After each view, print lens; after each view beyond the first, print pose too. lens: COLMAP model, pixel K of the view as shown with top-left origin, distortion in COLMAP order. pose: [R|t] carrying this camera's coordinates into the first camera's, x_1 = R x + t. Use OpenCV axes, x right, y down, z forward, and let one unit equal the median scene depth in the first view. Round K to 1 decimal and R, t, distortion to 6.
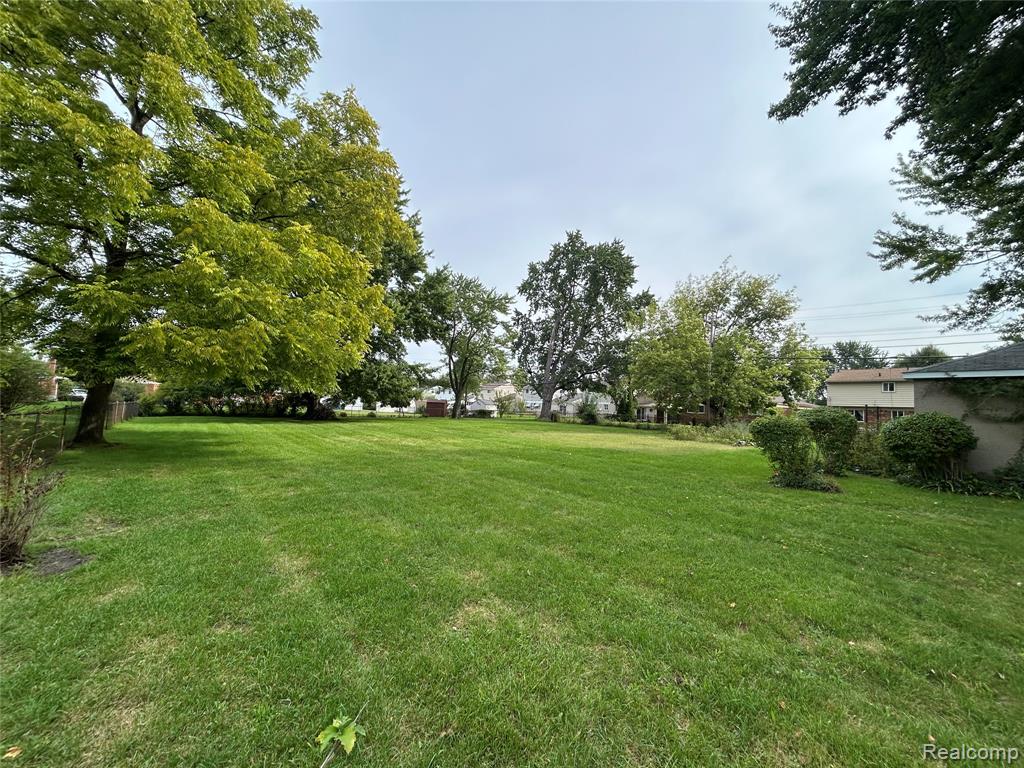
lens RADIAL K [[413.4, 0, 507.7], [0, 413.4, 387.2], [0, 0, 1]] dist [-0.001893, -0.000420]
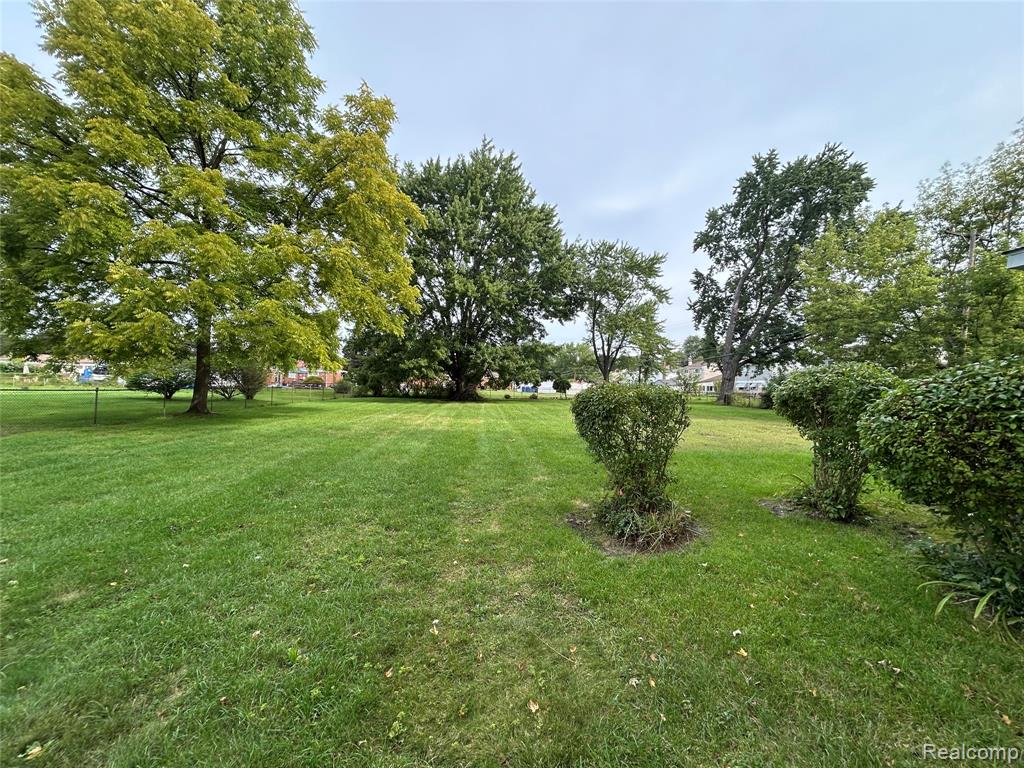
lens RADIAL K [[413.4, 0, 512.4], [0, 413.4, 382.3], [0, 0, 1]] dist [-0.001893, -0.000420]
pose [[0.840189, -0.023158, -0.541800, 0.179277], [0.038776, 0.999096, 0.017428, 0.010882], [0.540906, -0.035652, 0.840327, 0.107160]]
